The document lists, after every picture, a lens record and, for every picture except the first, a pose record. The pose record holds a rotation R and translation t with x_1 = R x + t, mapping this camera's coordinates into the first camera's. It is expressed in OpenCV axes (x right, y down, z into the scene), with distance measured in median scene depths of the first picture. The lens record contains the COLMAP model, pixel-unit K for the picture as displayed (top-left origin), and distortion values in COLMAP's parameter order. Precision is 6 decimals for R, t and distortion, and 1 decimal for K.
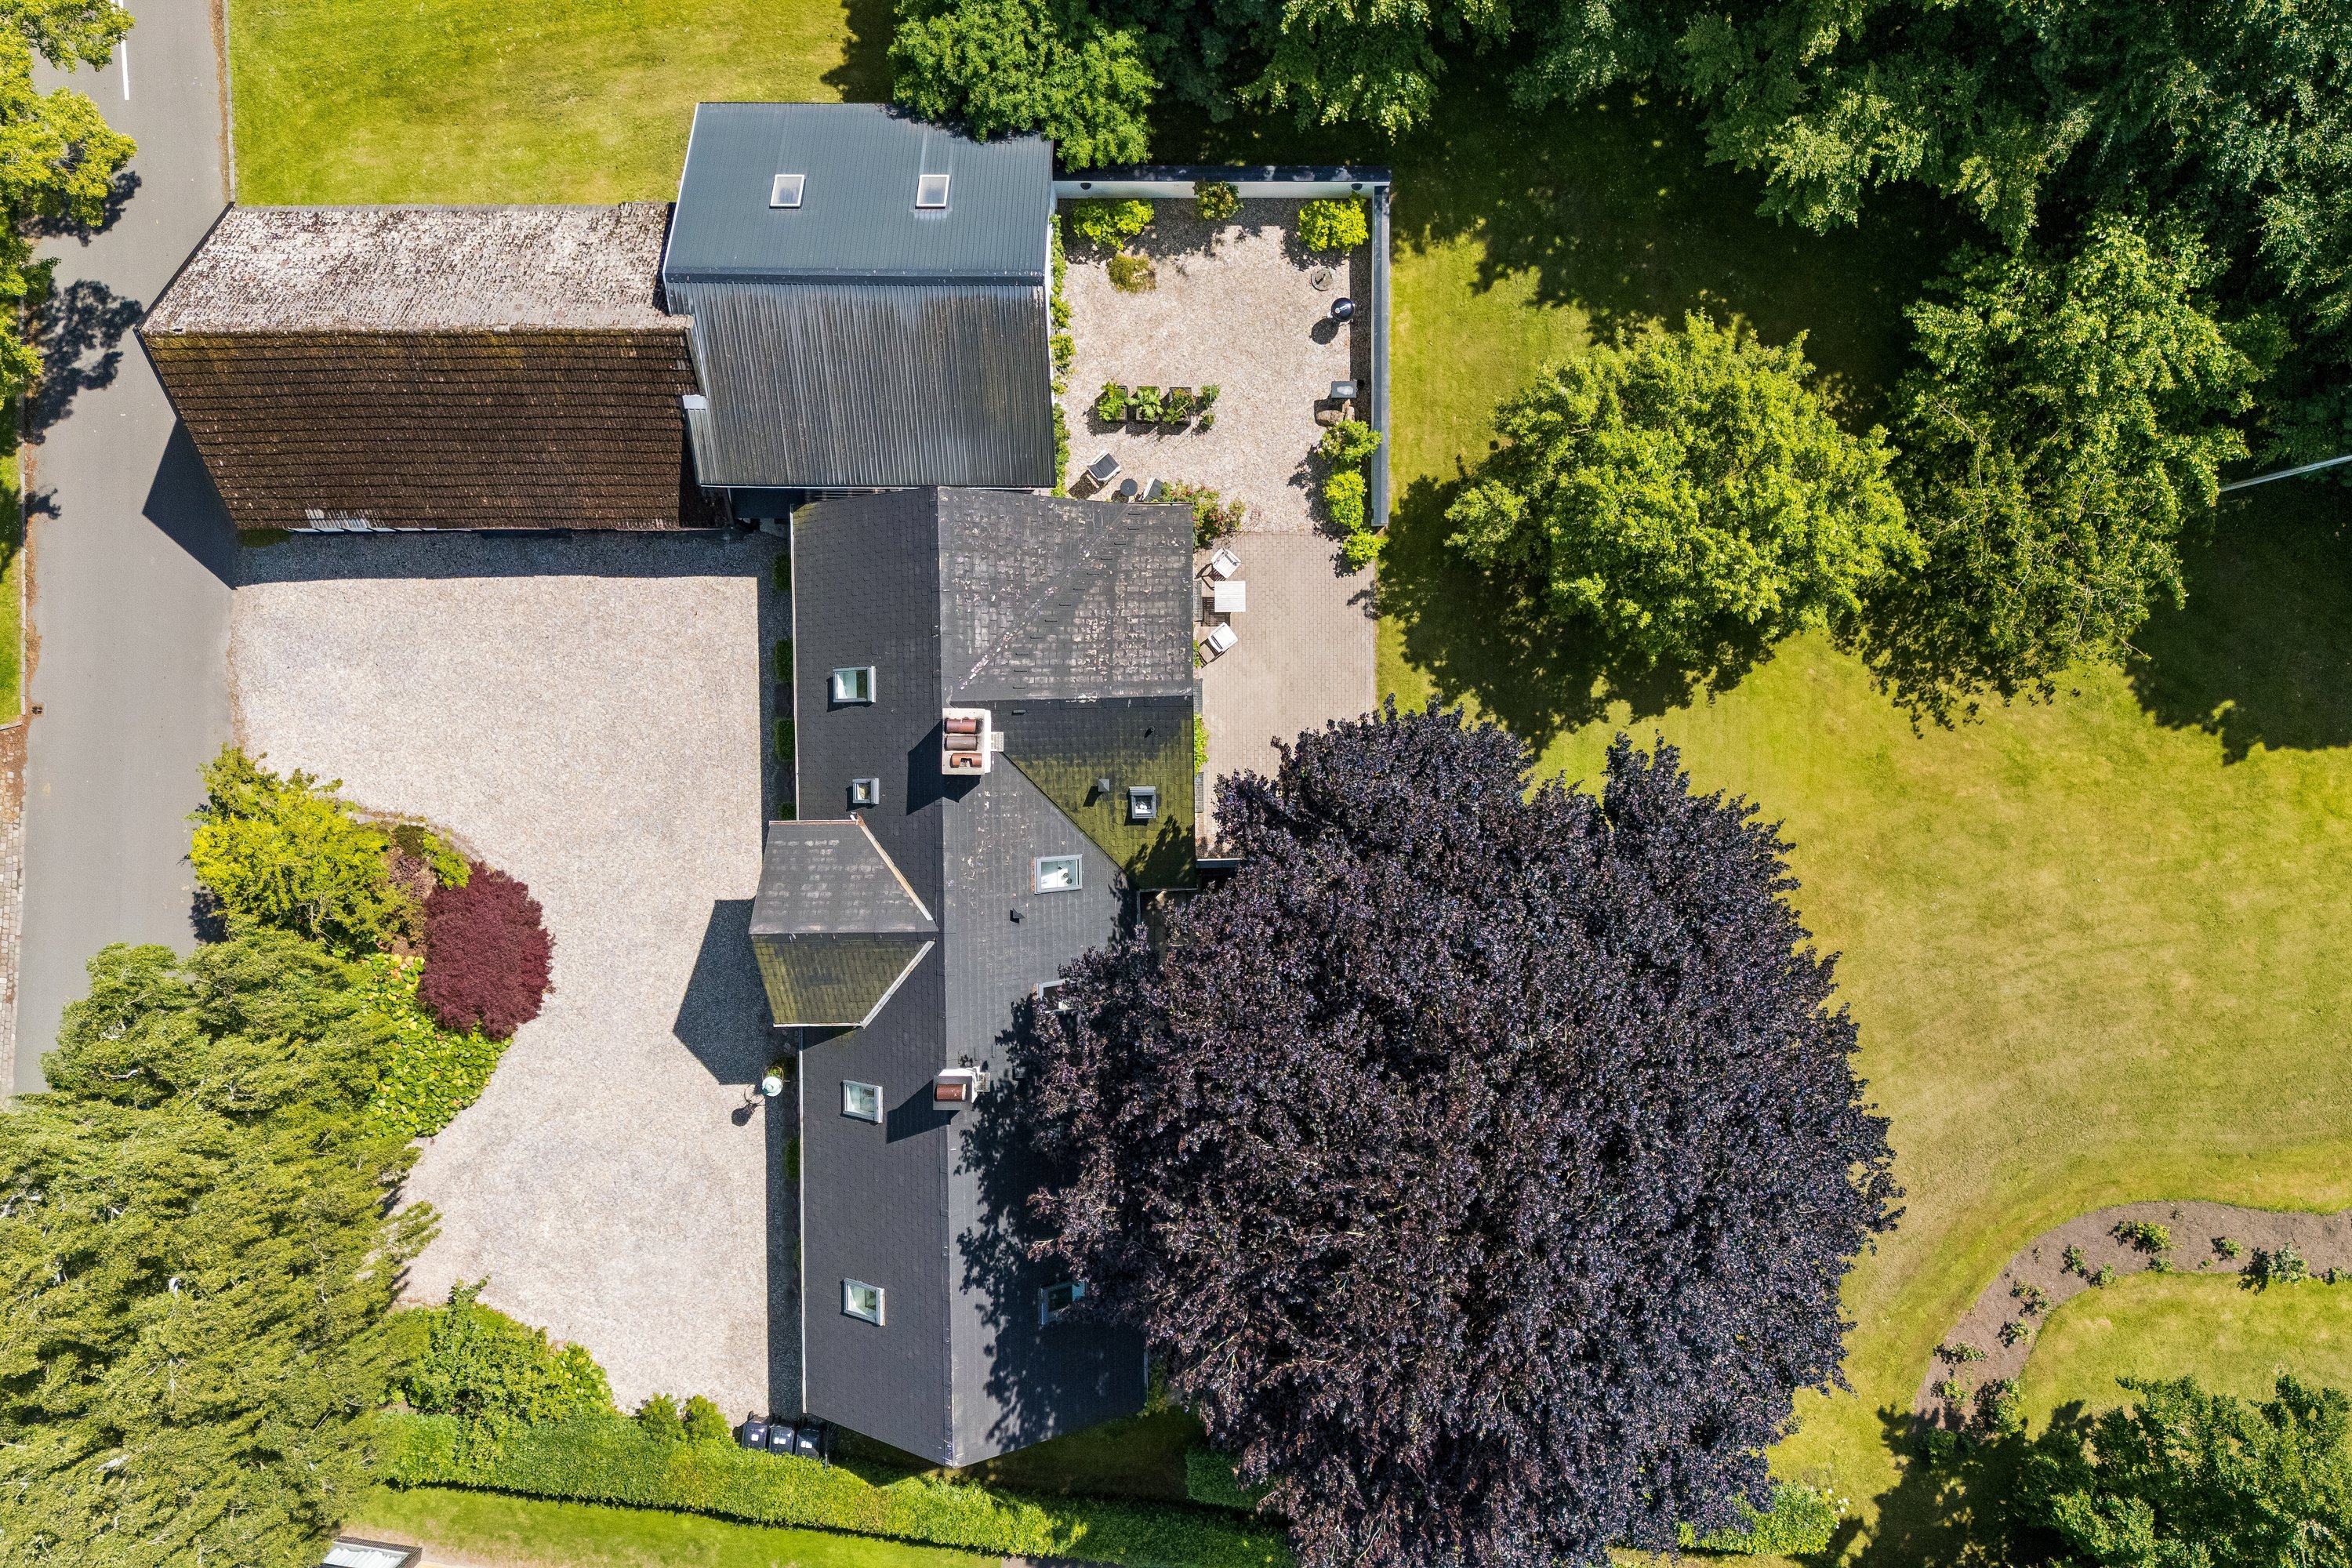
lens RADIAL K [[1599.3, 0, 1200.2], [0, 1599.3, 773.0], [0, 0, 1]] dist [0.099844, -0.071155]
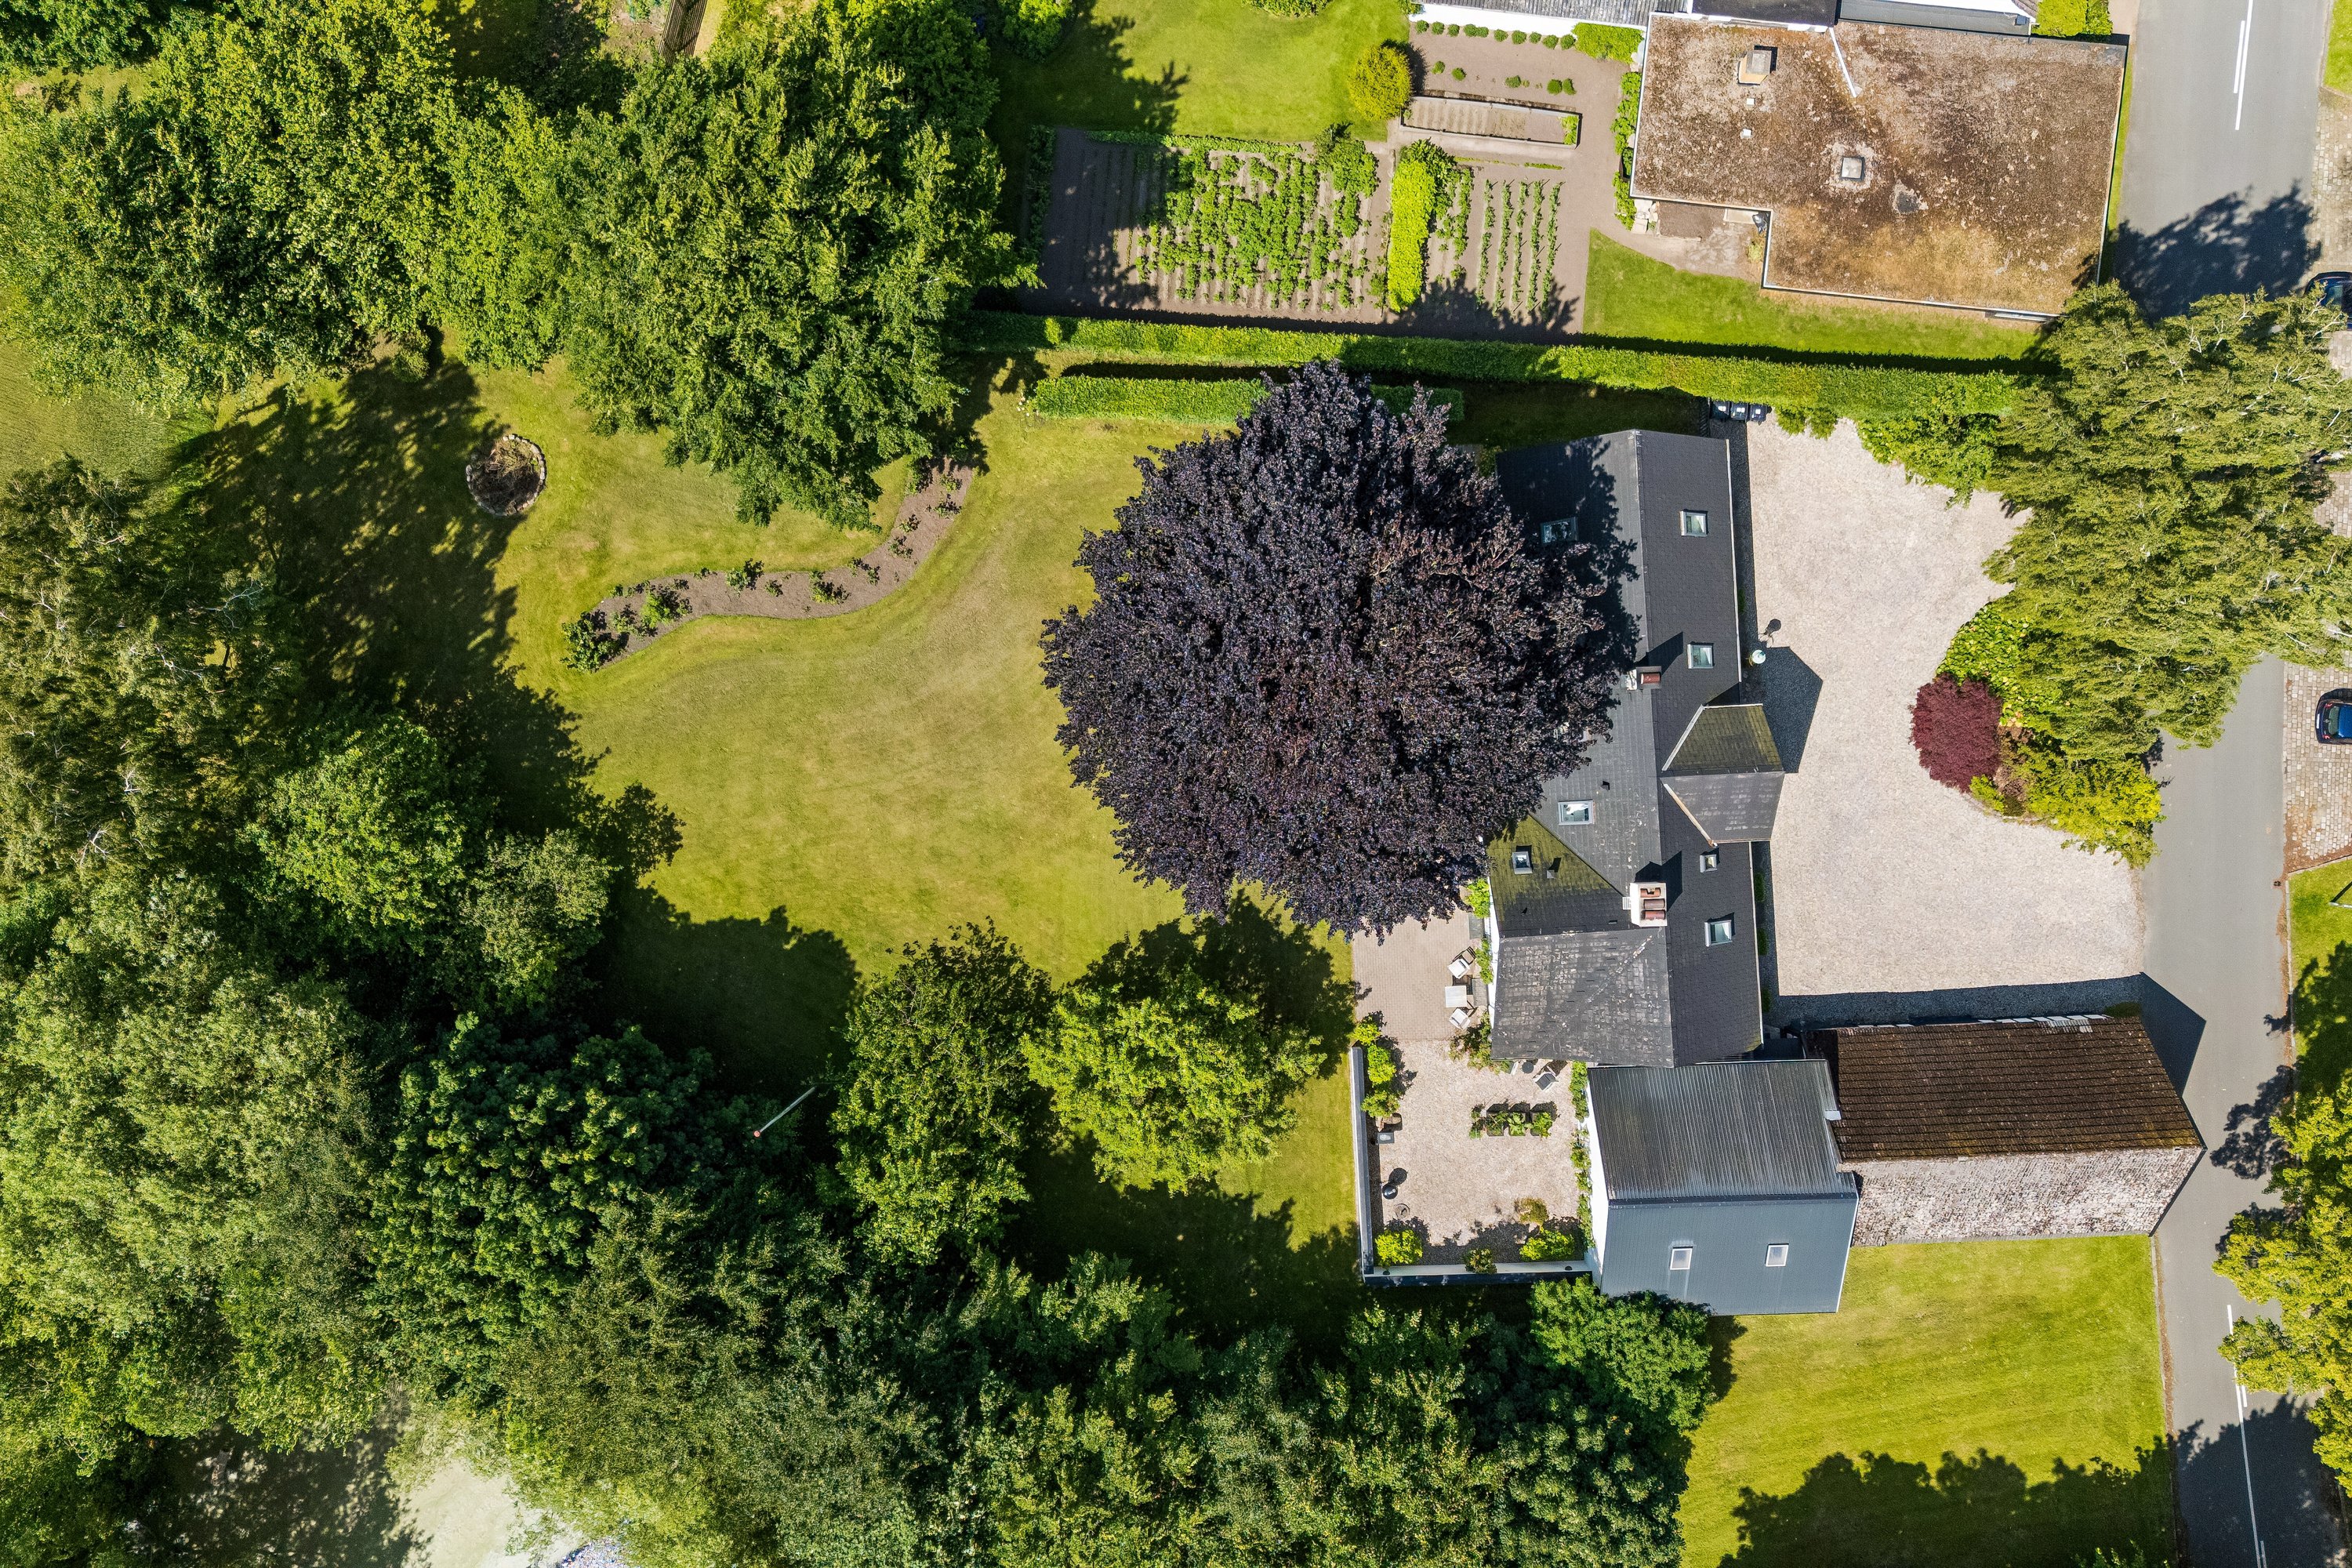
lens RADIAL K [[1599.3, 0, 1200.2], [0, 1599.3, 773.0], [0, 0, 1]] dist [0.099844, -0.071155]
pose [[-0.998869, 0.043357, 0.019517, 0.217802], [-0.043664, -0.998925, -0.015588, 0.129551], [0.018820, -0.016422, 0.999688, -0.486244]]
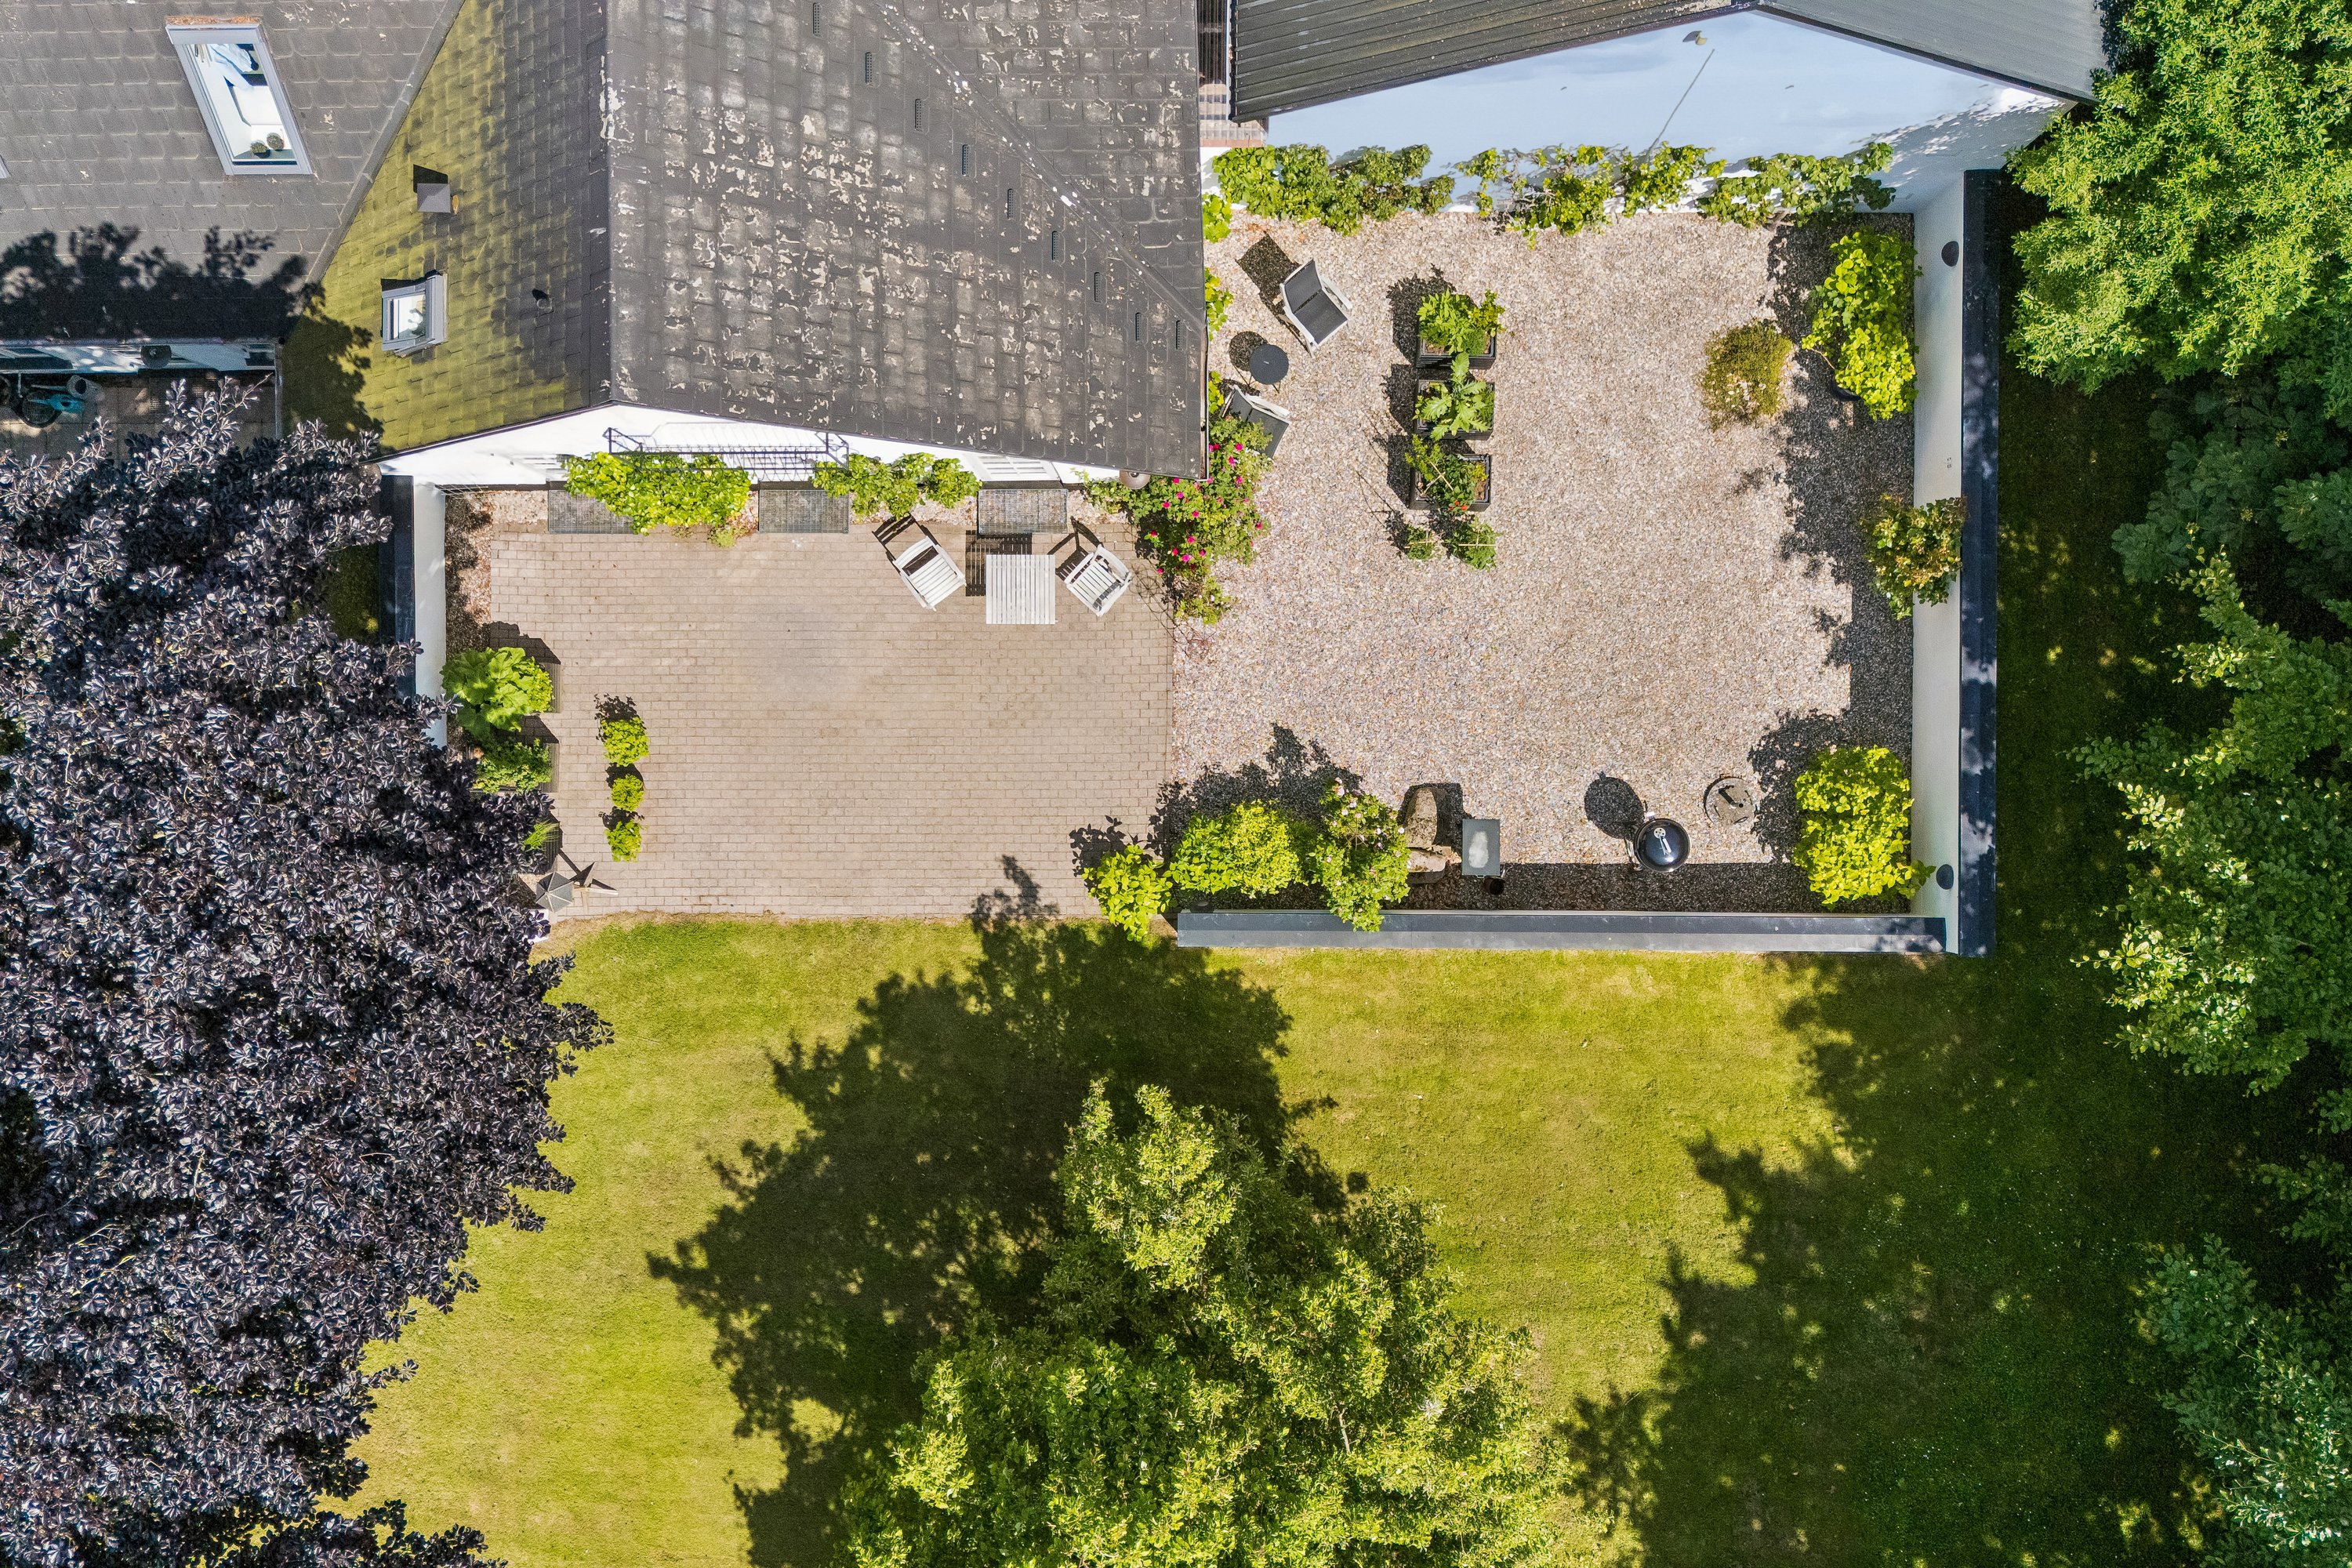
lens RADIAL K [[1625.2, 0, 1179.5], [0, 1625.2, 764.6], [0, 0, 1]] dist [0.040779, -0.002055]
pose [[-0.005084, 0.999984, -0.002443, 0.068460], [-0.999831, -0.005040, 0.017693, -0.164230], [0.017680, 0.002533, 0.999840, 0.554607]]
